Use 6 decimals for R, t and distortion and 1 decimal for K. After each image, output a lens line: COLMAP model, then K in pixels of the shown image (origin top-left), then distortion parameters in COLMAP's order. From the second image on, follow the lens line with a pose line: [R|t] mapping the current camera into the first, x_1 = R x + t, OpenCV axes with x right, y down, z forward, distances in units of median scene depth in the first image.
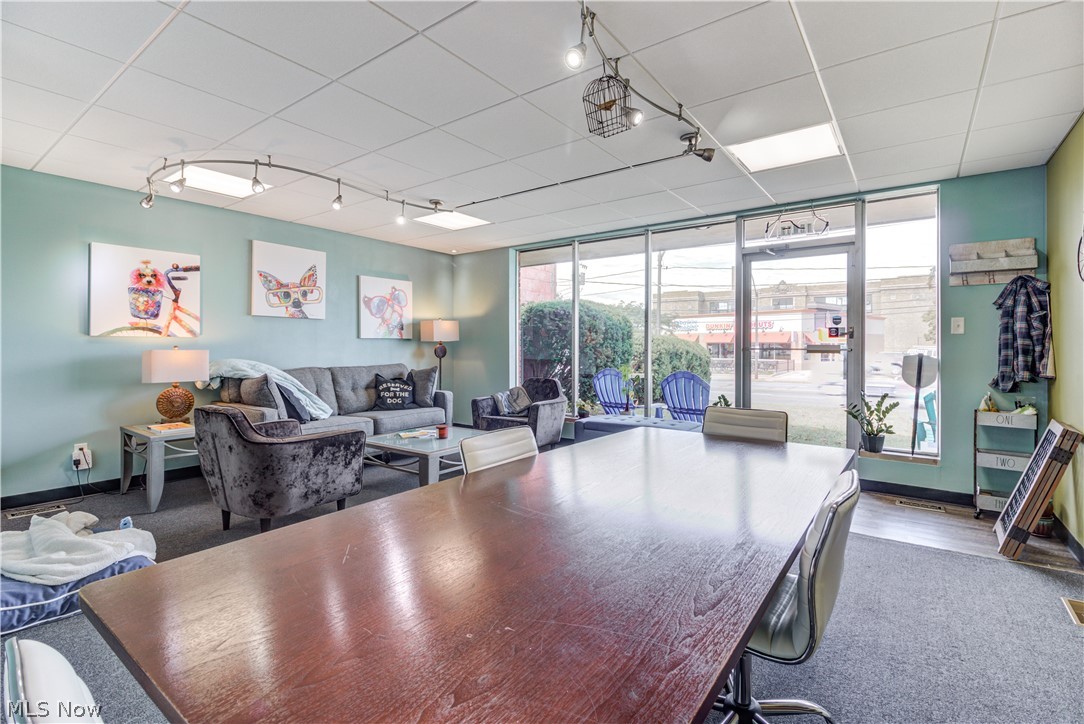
lens RADIAL K [[499.0, 0, 542.9], [0, 499.0, 353.2], [0, 0, 1]] dist [0.005100, 0.000228]
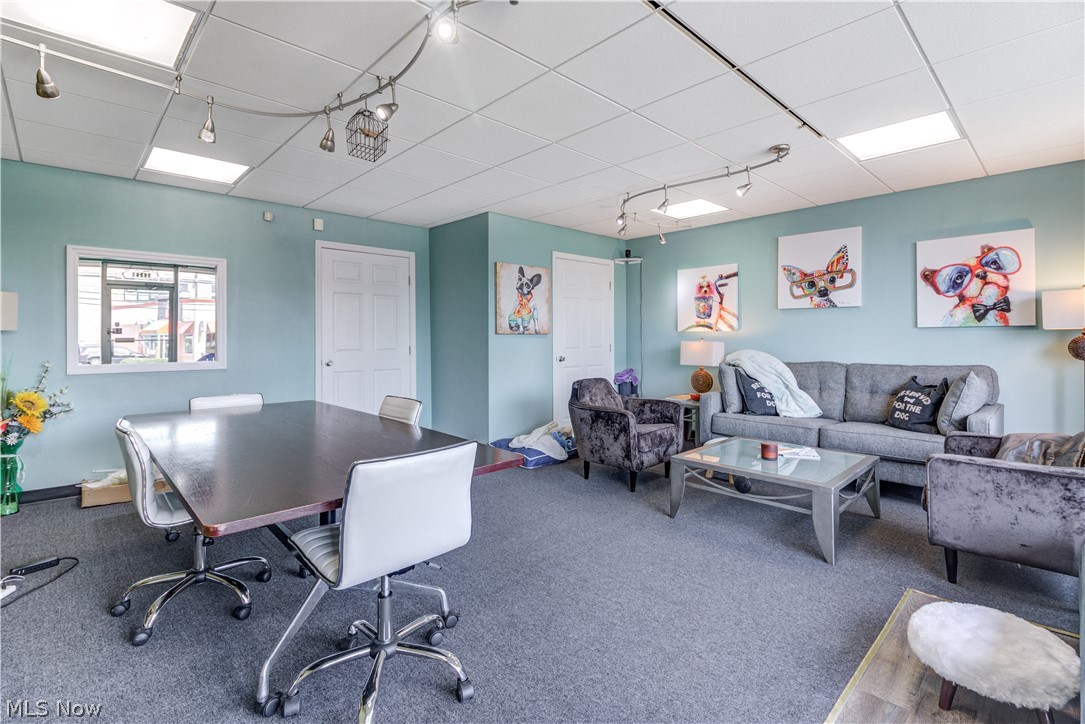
lens RADIAL K [[499.5, 0, 551.0], [0, 499.5, 340.5], [0, 0, 1]] dist [0.005100, 0.000228]
pose [[-0.160739, 0.000493, -0.986997, 0.588070], [-0.015198, 0.999880, 0.002974, -0.006169], [0.986880, 0.015479, -0.160712, 0.769755]]
